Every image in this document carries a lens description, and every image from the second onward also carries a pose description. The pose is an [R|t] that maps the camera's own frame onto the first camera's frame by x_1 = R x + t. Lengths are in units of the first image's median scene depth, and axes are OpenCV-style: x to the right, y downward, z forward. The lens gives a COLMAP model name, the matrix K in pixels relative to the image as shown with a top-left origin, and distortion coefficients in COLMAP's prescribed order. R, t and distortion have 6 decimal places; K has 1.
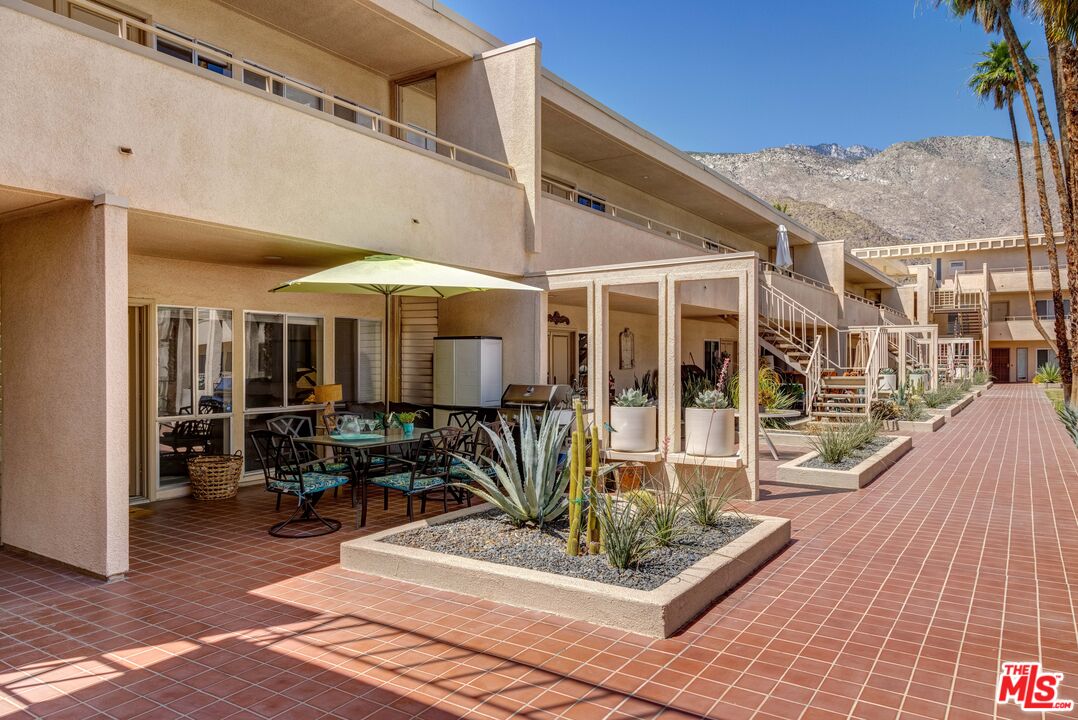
lens RADIAL K [[726.0, 0, 539.0], [0, 726.0, 360.0], [0, 0, 1]] dist [0.001222, -0.000502]
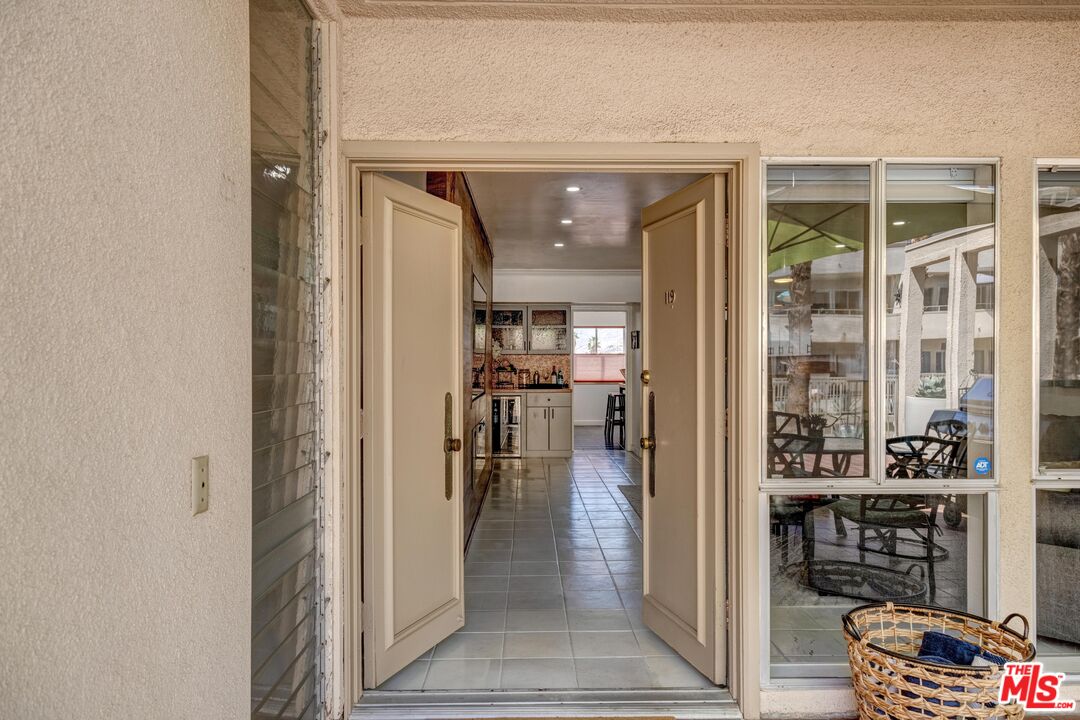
lens RADIAL K [[727.3, 0, 540.0], [0, 727.3, 360.0], [0, 0, 1]] dist [0.001222, -0.000502]
pose [[0.572597, 0.001832, -0.819835, -0.273528], [-0.005834, 0.999981, -0.001840, 0.020686], [0.819816, 0.005836, 0.572597, 0.649067]]
